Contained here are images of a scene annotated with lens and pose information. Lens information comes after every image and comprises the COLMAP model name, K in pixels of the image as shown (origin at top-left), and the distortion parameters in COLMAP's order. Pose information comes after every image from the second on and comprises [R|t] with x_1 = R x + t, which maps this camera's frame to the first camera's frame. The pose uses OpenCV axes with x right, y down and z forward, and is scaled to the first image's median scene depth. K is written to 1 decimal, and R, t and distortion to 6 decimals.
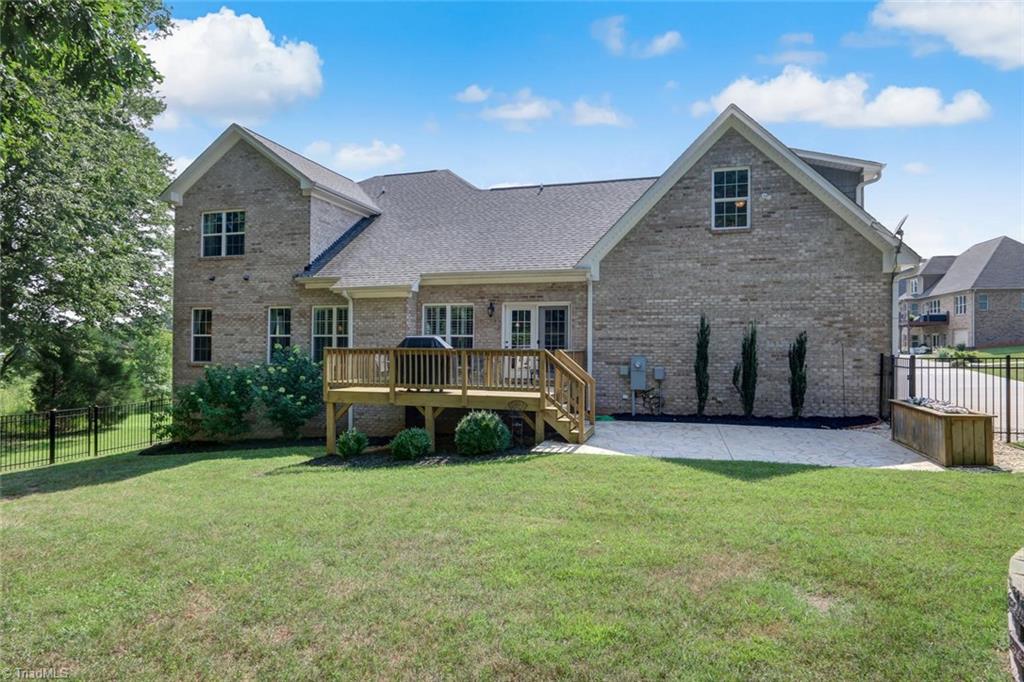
lens RADIAL K [[589.9, 0, 512.0], [0, 589.9, 341.0], [0, 0, 1]] dist [-0.012774, -0.000379]
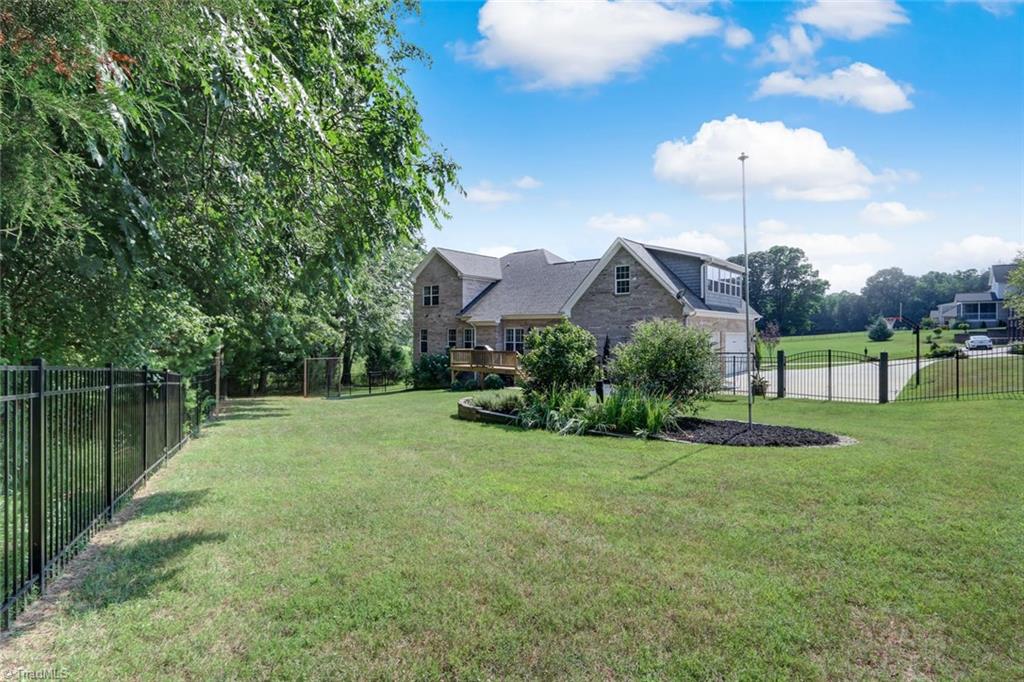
lens RADIAL K [[478.4, 0, 512.0], [0, 478.4, 341.0], [0, 0, 1]] dist [-0.006348, -0.000170]
pose [[0.921525, -0.001690, -0.388316, 0.521449], [0.010557, 0.999730, 0.020701, -0.045912], [0.388176, -0.023176, 0.921294, -0.584992]]
